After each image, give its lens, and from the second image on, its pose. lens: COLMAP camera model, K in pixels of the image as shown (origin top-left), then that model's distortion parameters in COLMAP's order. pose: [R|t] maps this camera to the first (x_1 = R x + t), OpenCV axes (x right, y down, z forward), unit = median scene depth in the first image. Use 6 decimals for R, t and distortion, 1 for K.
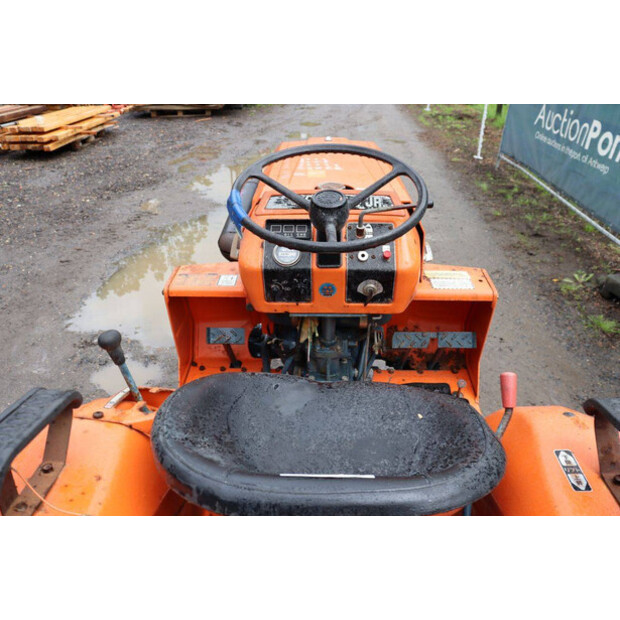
lens RADIAL K [[488.9, 0, 310.0], [0, 488.9, 310.0], [0, 0, 1]] dist [-0.048046, -0.000519]
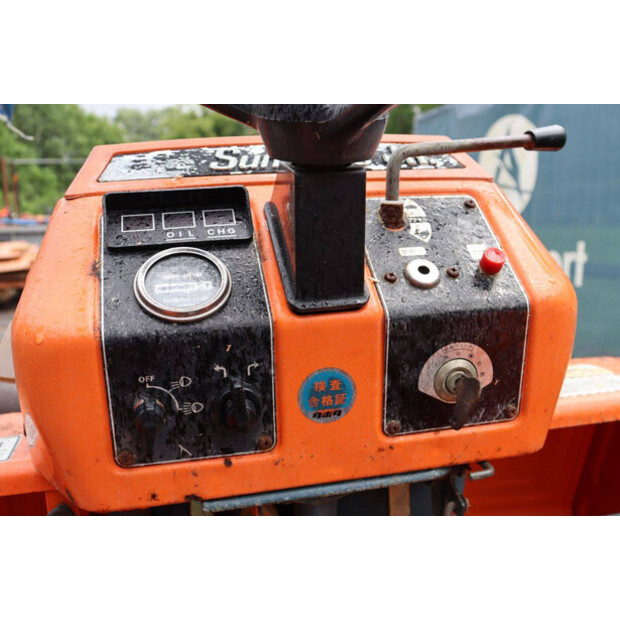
lens RADIAL K [[696.4, 0, 310.0], [0, 696.4, 310.0], [0, 0, 1]] dist [-0.092711, 0.001654]
pose [[0.965048, -0.076405, 0.250689, -0.076140], [0.165442, 0.919476, -0.356642, 0.060640], [-0.203254, 0.385651, 0.899979, 0.585087]]
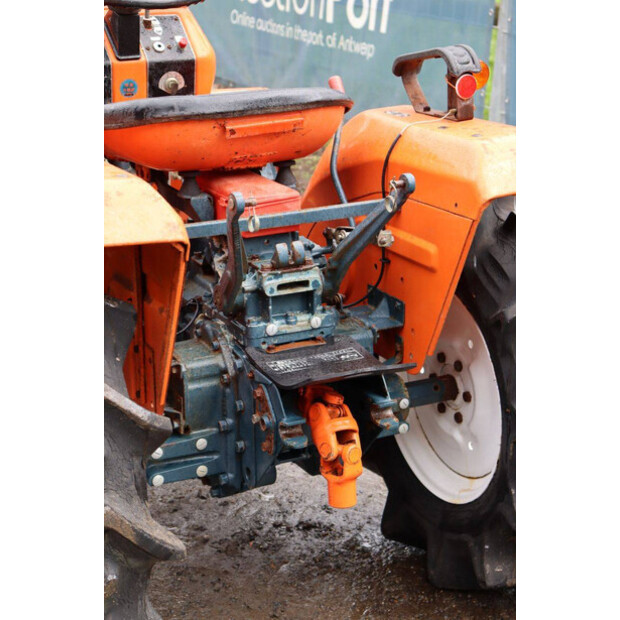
lens RADIAL K [[1460.3, 0, 327.0], [0, 1460.3, 310.3], [0, 0, 1]] dist [0.050747, 4.555190]
pose [[0.871186, -0.152284, 0.466739, -0.981749], [0.246299, 0.957955, -0.147172, 0.845881], [-0.424702, 0.243172, 0.872064, -1.455695]]
